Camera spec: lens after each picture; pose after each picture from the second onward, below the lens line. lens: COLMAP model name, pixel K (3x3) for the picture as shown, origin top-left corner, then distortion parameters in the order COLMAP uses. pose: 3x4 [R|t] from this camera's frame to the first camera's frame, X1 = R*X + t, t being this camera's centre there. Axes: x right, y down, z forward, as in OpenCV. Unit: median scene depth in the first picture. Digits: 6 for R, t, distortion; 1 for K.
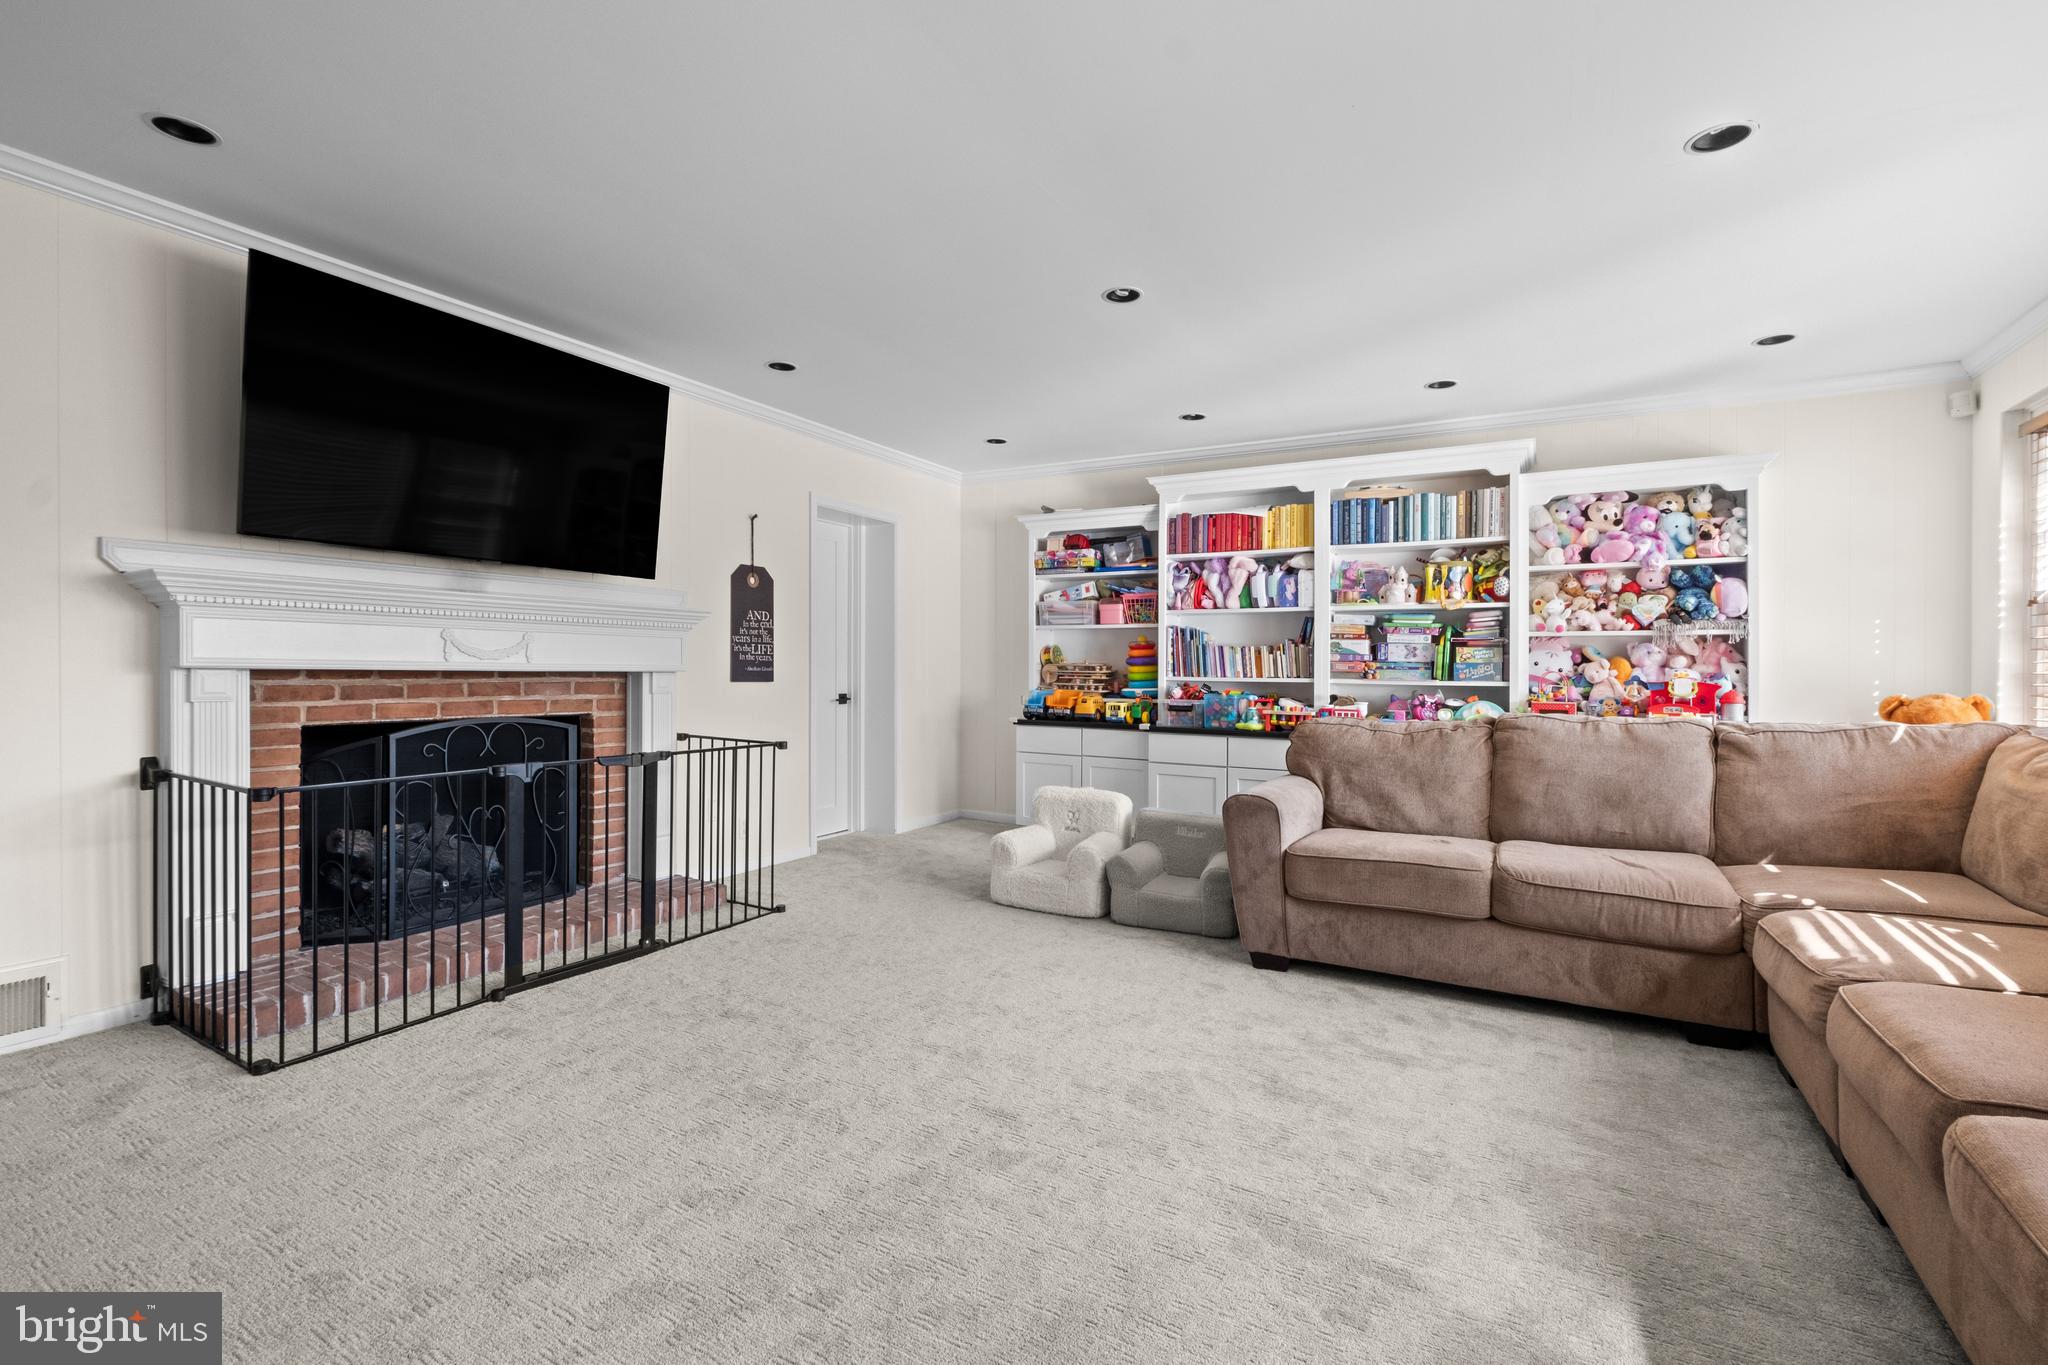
lens RADIAL K [[910.0, 0, 1024.0], [0, 910.0, 682.5], [0, 0, 1]] dist [-0.002012, -0.000084]
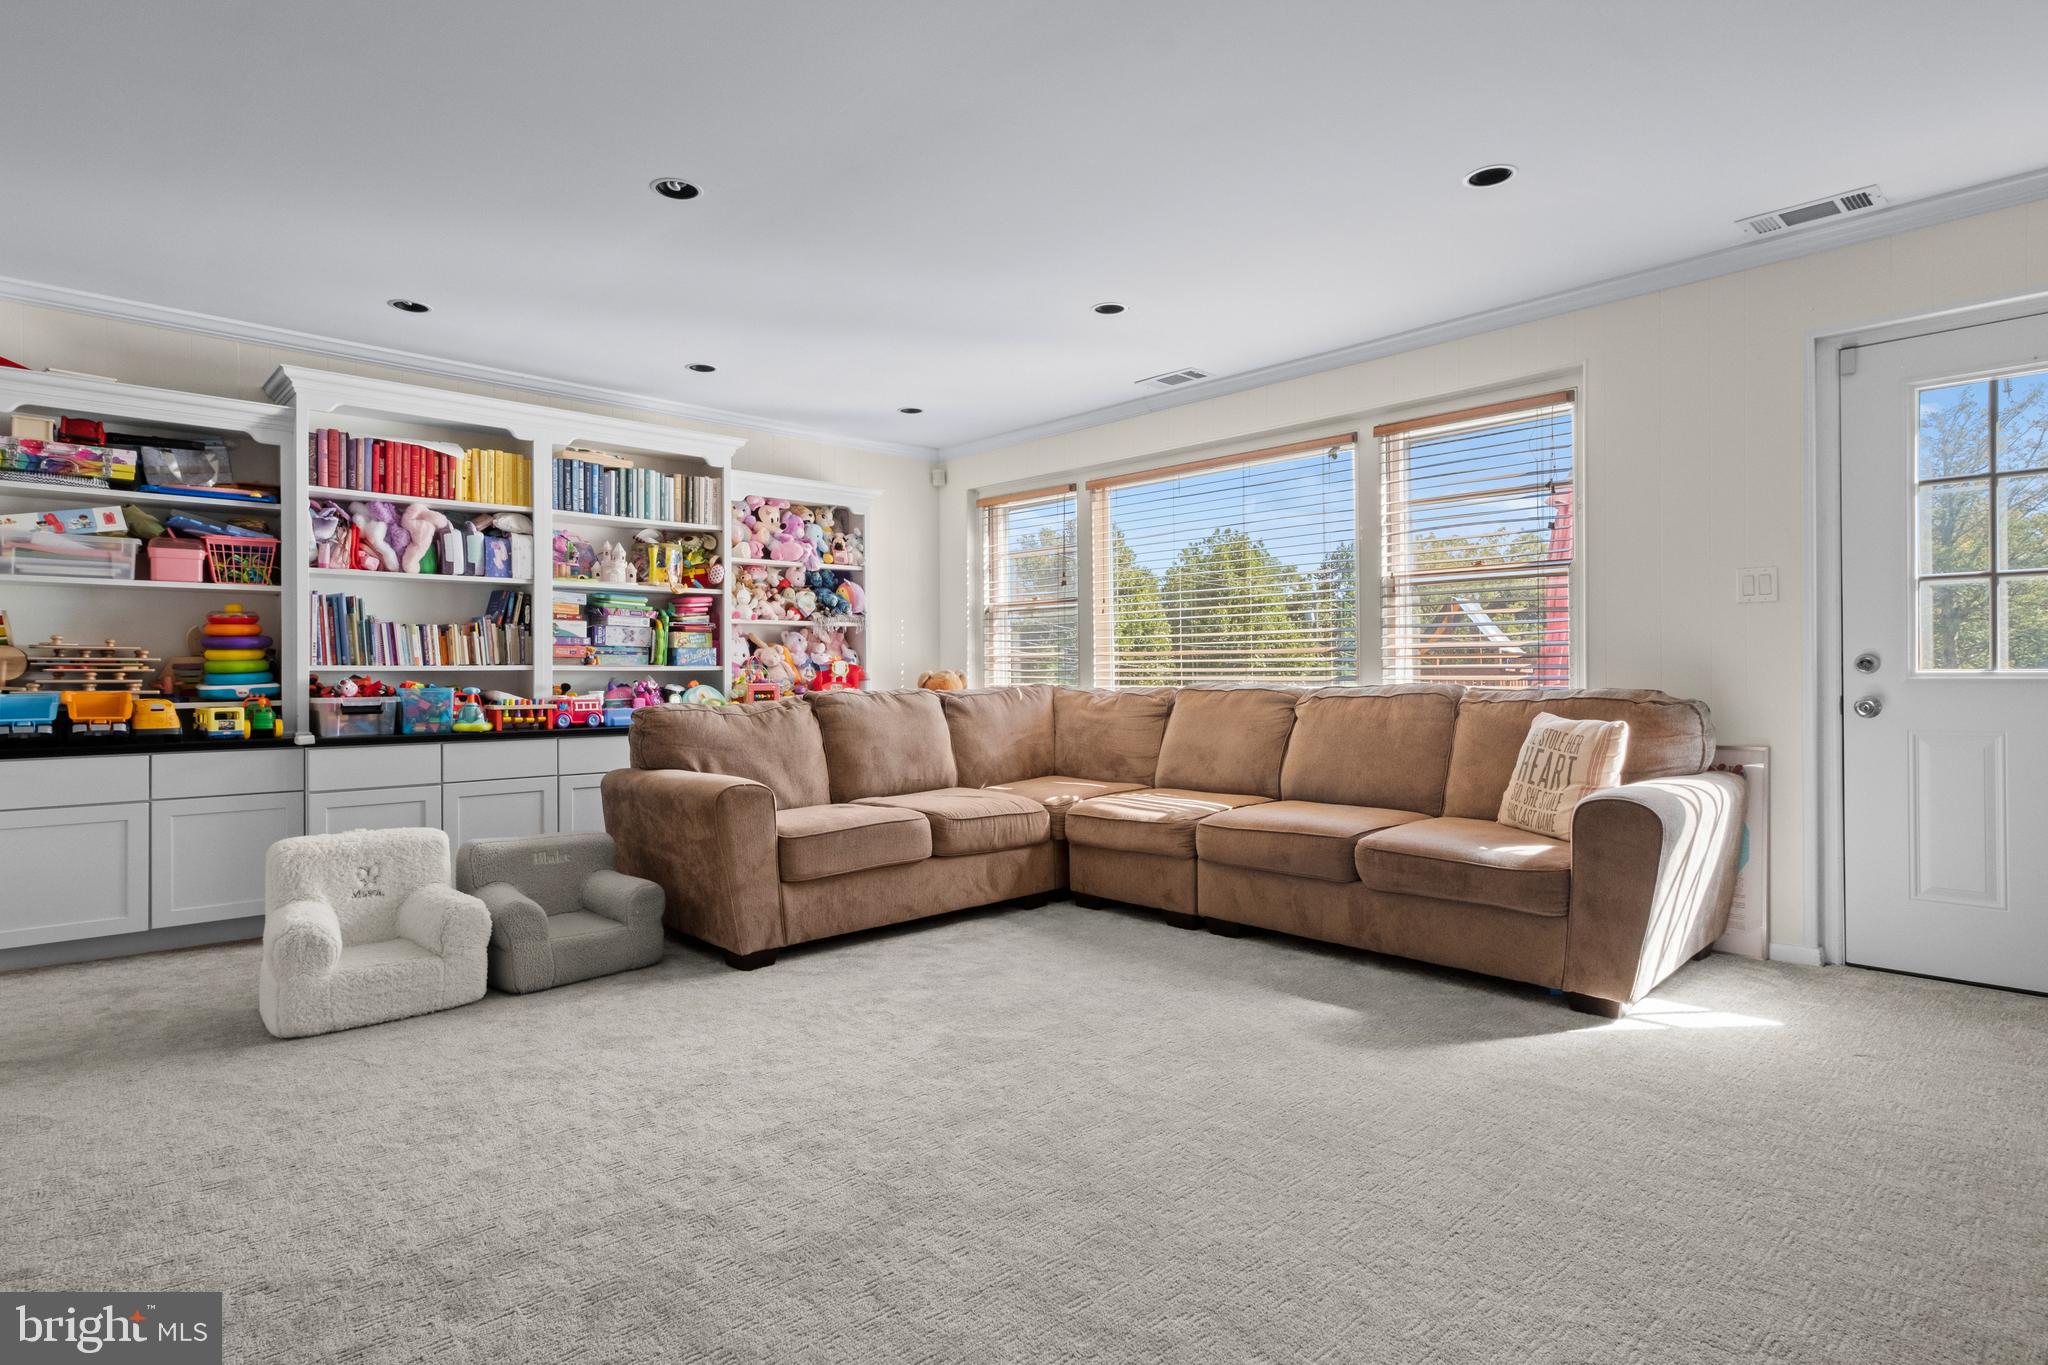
lens RADIAL K [[1048.4, 0, 1024.0], [0, 1048.4, 682.5], [0, 0, 1]] dist [0.000244, 0.000332]
pose [[0.293907, -0.022016, 0.955580, -0.486883], [0.022492, 0.999617, 0.016113, 0.006297], [-0.955569, 0.016758, 0.294290, 0.295448]]
